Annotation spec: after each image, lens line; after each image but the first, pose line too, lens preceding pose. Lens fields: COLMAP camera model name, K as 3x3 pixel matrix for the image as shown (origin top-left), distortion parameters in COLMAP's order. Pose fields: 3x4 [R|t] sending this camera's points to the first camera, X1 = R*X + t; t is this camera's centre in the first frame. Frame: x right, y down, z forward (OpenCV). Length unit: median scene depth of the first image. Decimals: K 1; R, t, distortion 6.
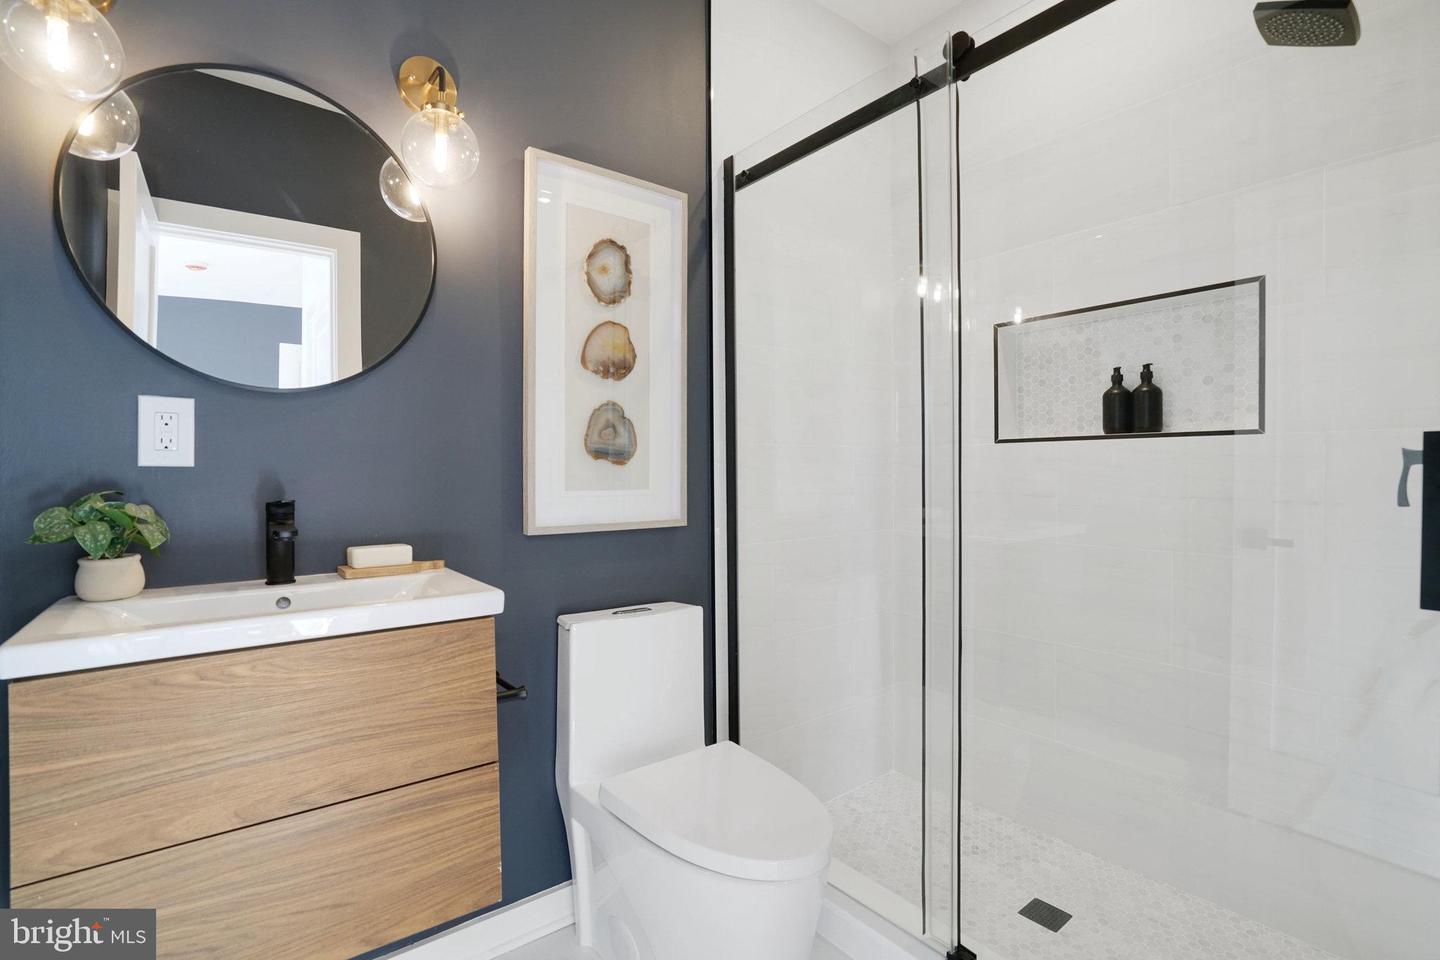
lens RADIAL K [[663.4, 0, 724.4], [0, 663.4, 476.8], [0, 0, 1]] dist [-0.048297, 0.016363]
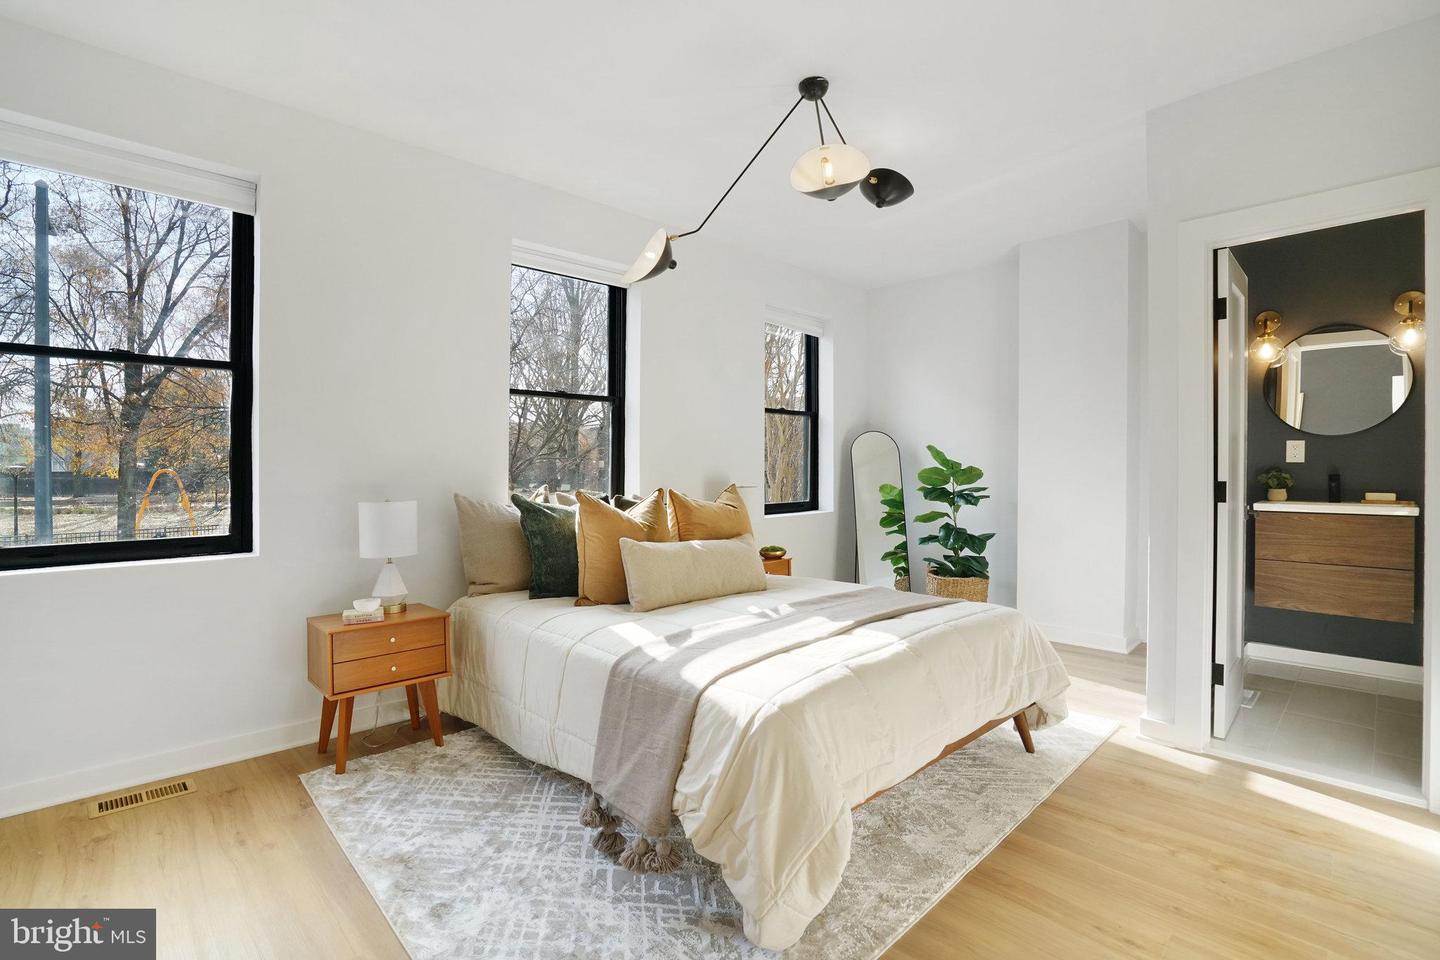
lens RADIAL K [[663.4, 0, 706.4], [0, 663.4, 478.3], [0, 0, 1]] dist [-0.048297, 0.016363]
pose [[0.097166, 0.022550, -0.995013, 2.028135], [-0.010033, 0.999715, 0.021676, 0.023648], [0.995218, 0.007877, 0.097365, -2.210064]]
